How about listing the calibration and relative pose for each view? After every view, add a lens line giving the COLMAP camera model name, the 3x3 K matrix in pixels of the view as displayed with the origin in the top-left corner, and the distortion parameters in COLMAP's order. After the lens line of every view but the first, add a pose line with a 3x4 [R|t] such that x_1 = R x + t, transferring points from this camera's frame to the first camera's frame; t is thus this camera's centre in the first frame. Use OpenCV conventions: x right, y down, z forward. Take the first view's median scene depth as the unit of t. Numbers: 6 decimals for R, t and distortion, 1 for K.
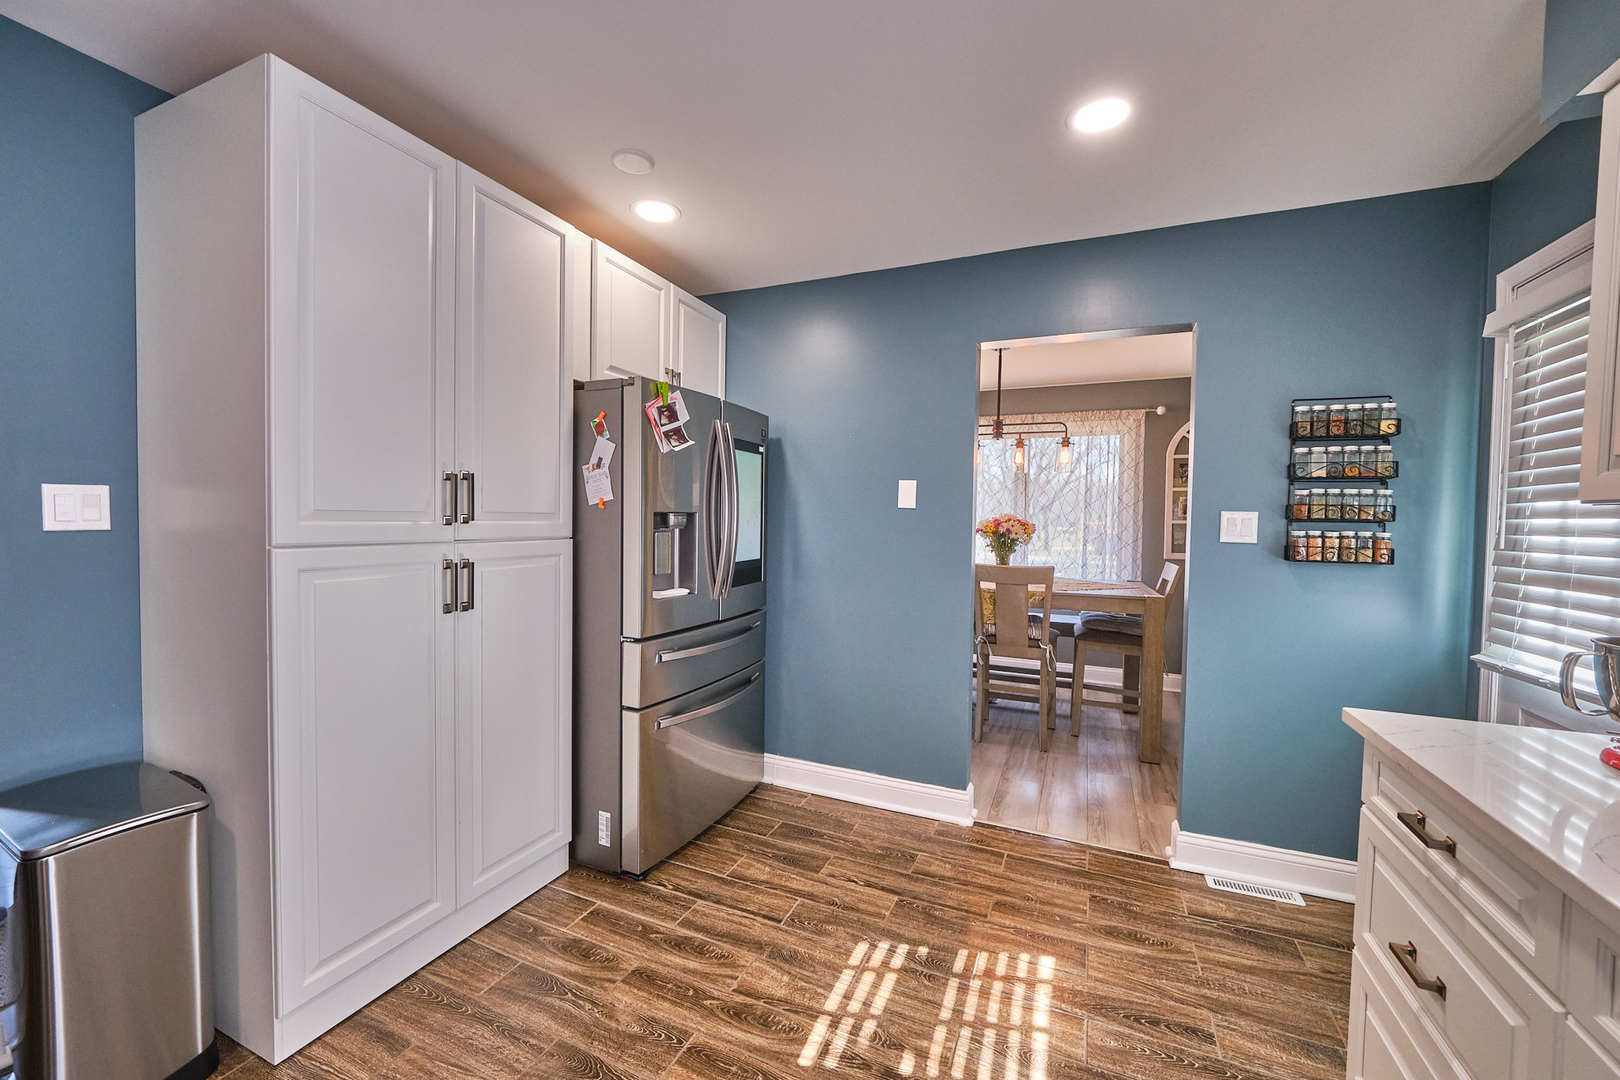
lens RADIAL K [[627.1, 0, 810.8], [0, 627.1, 532.9], [0, 0, 1]] dist [-0.008315, 0.000801]
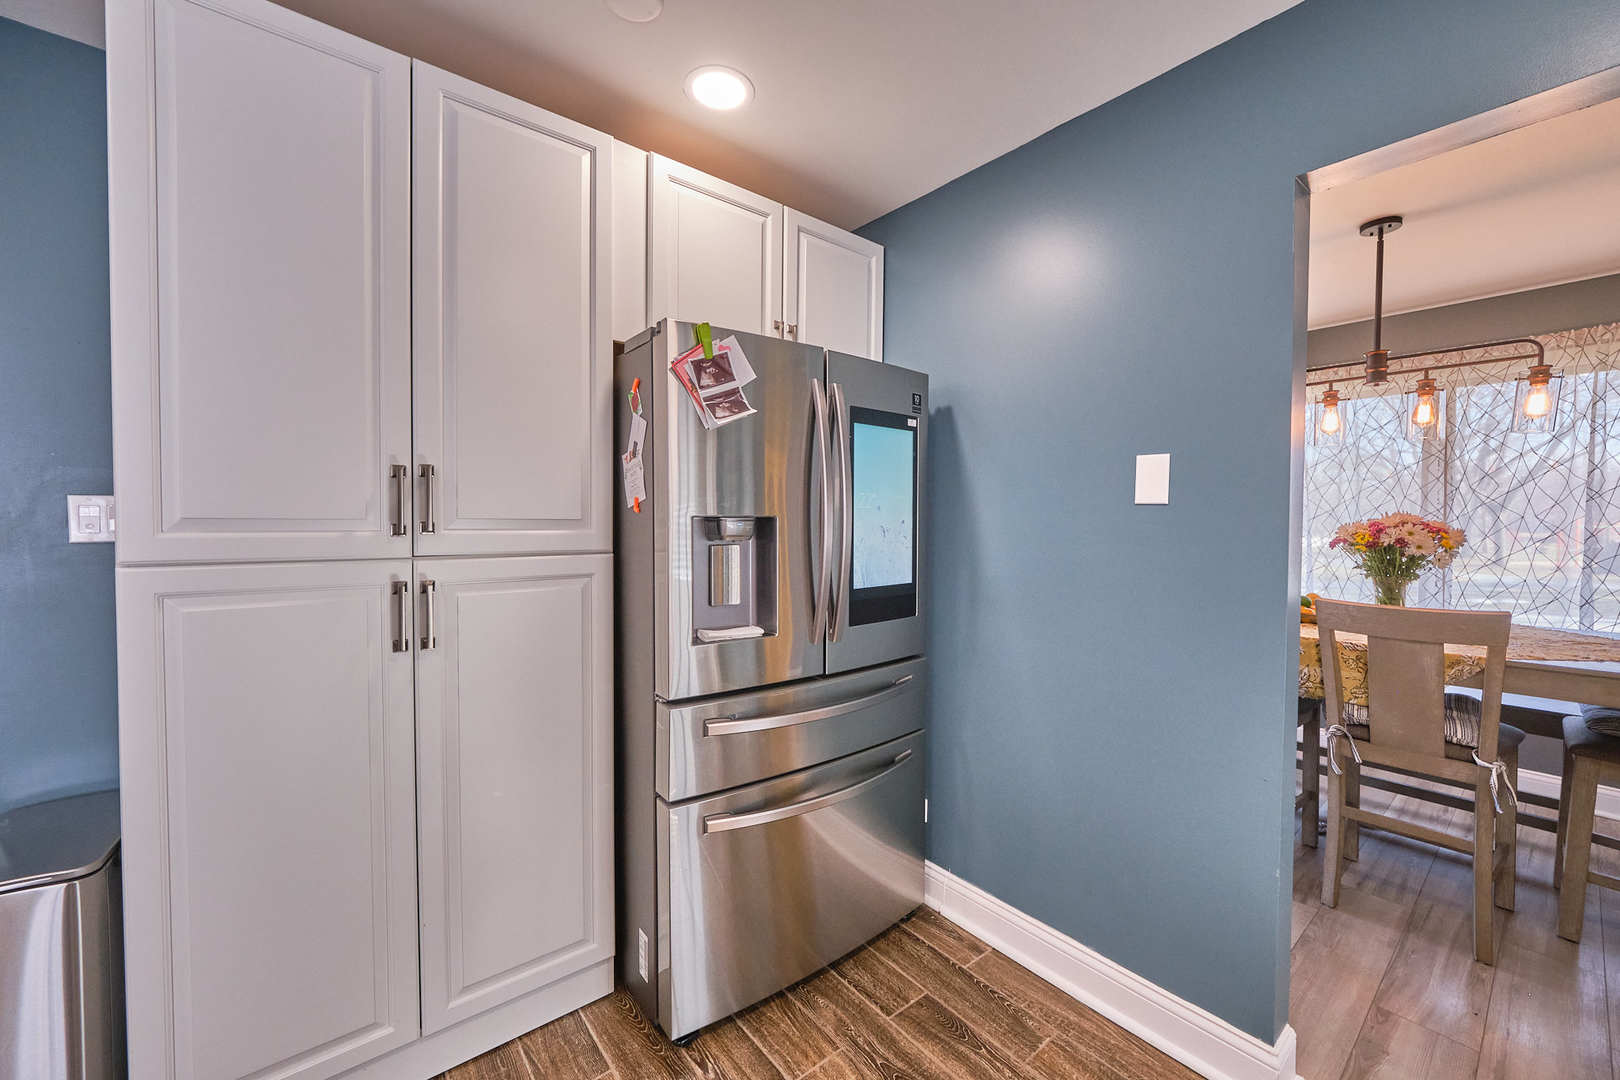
lens RADIAL K [[627.1, 0, 816.1], [0, 627.1, 535.1], [0, 0, 1]] dist [-0.008315, 0.000801]
pose [[0.890107, -0.001011, -0.455751, 0.139901], [-0.002317, 0.999975, -0.006745, -0.006616], [0.455746, 0.007060, 0.890082, 0.351606]]
